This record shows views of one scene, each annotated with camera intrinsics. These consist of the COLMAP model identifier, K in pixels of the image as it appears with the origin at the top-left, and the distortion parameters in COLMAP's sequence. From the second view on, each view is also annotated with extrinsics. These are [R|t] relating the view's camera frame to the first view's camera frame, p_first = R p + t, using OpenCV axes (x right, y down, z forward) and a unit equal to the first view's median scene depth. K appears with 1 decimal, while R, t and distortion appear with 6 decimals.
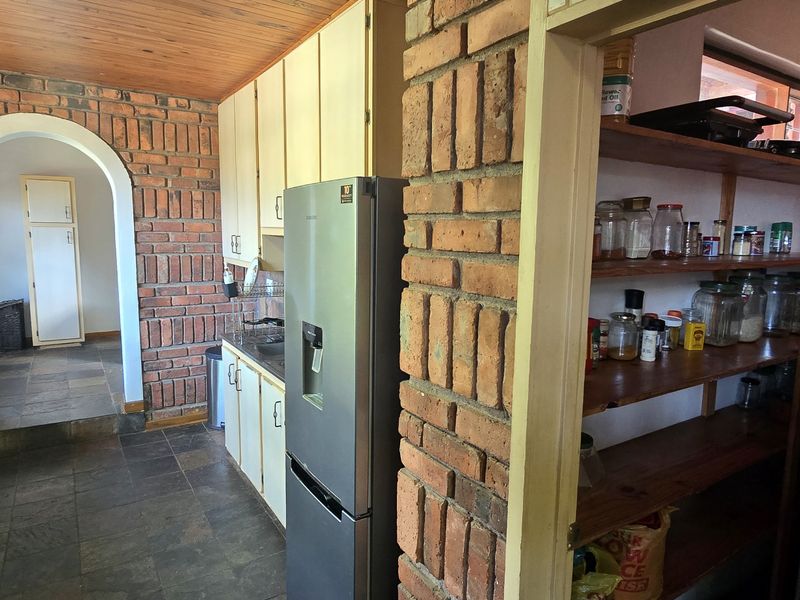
lens RADIAL K [[529.6, 0, 403.8], [0, 529.6, 298.4], [0, 0, 1]] dist [0.007528, -0.006675]
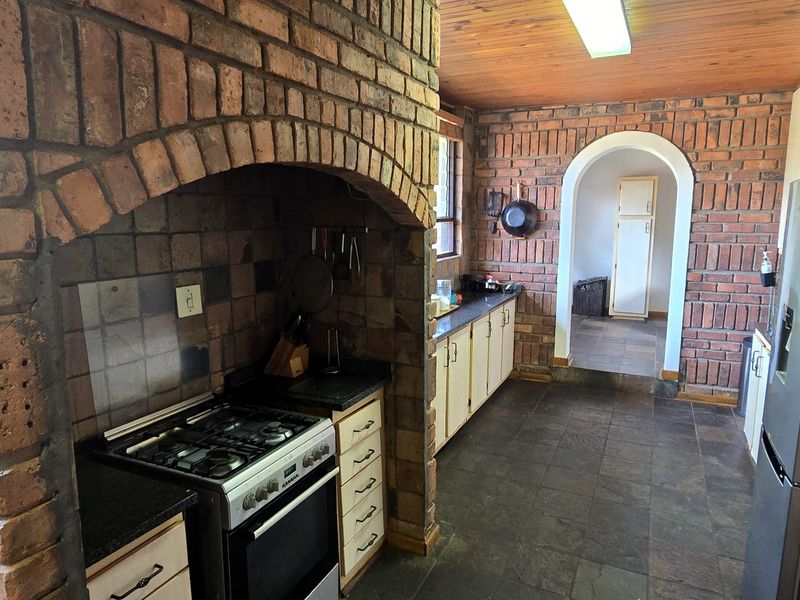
lens RADIAL K [[529.6, 0, 401.1], [0, 529.6, 299.8], [0, 0, 1]] dist [0.007528, -0.006675]
pose [[0.518571, 0.120336, -0.846525, 0.145963], [-0.105593, 0.991481, 0.076257, 0.016024], [0.848490, 0.049843, 0.526860, -0.110000]]
